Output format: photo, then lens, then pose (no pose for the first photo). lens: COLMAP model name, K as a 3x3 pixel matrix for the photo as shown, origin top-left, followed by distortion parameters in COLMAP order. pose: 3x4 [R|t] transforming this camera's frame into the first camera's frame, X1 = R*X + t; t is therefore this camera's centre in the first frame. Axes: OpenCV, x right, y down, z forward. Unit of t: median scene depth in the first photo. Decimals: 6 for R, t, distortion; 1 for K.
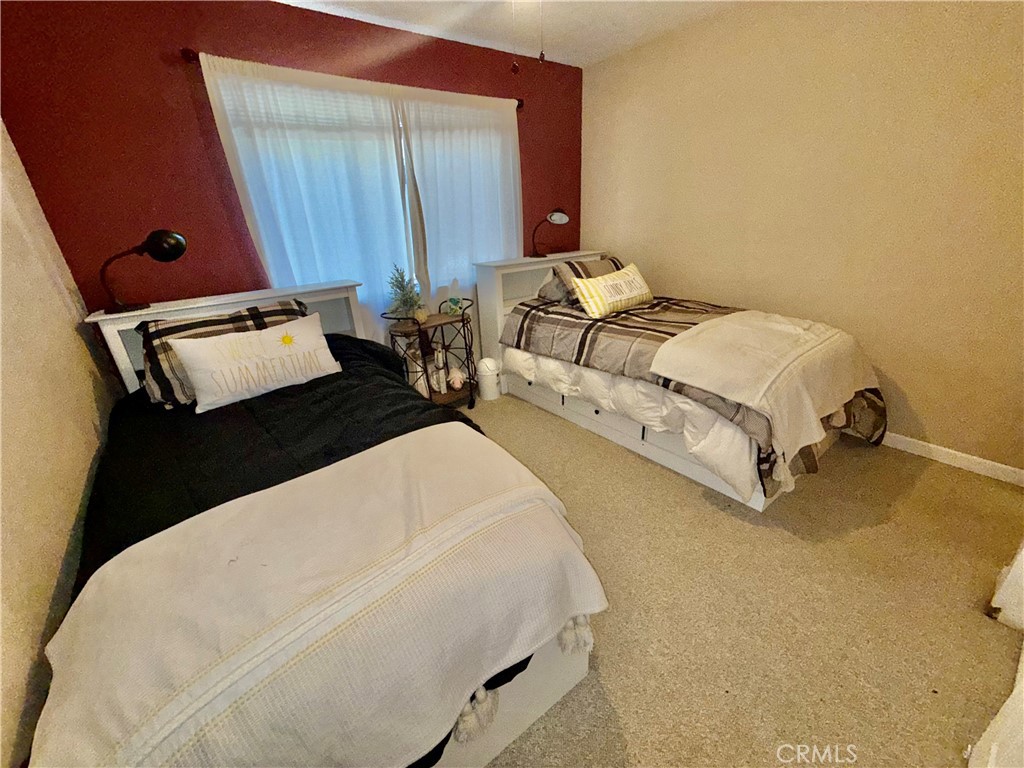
lens RADIAL K [[407.3, 0, 511.3], [0, 407.3, 386.4], [0, 0, 1]] dist [-0.002677, 0.000217]
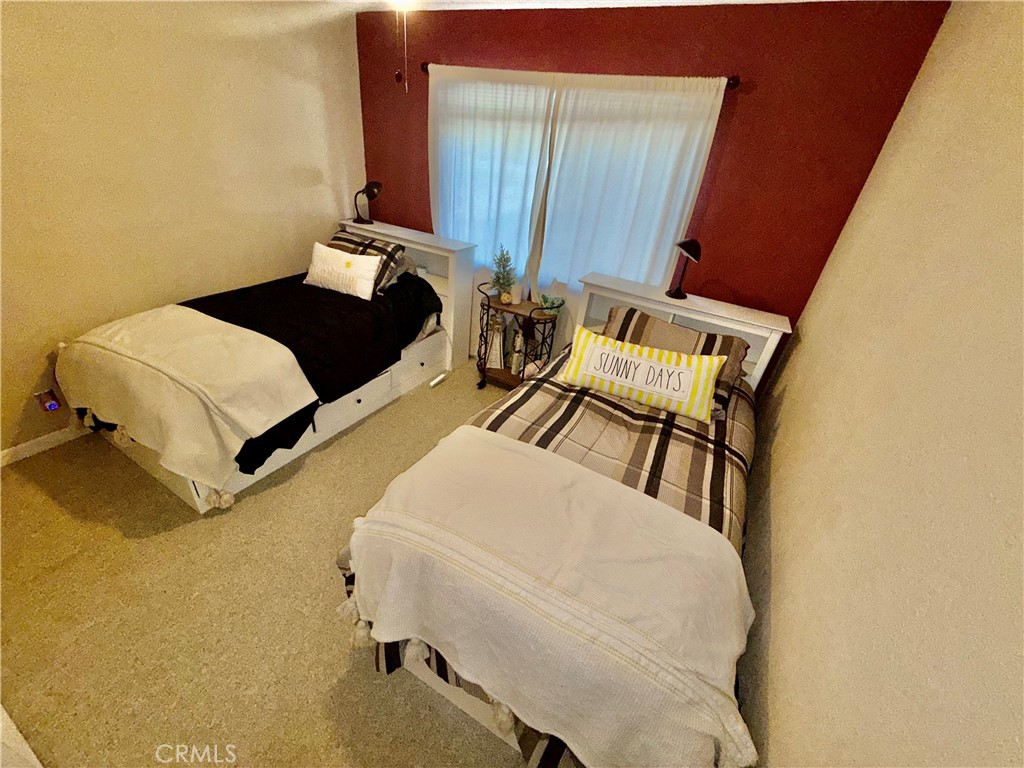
lens RADIAL K [[407.3, 0, 511.3], [0, 407.3, 386.4], [0, 0, 1]] dist [-0.002677, 0.000217]
pose [[0.403354, 0.510584, -0.759348, 0.784774], [-0.488245, 0.821937, 0.293320, -0.353184], [0.773901, 0.252436, 0.580821, 0.533483]]
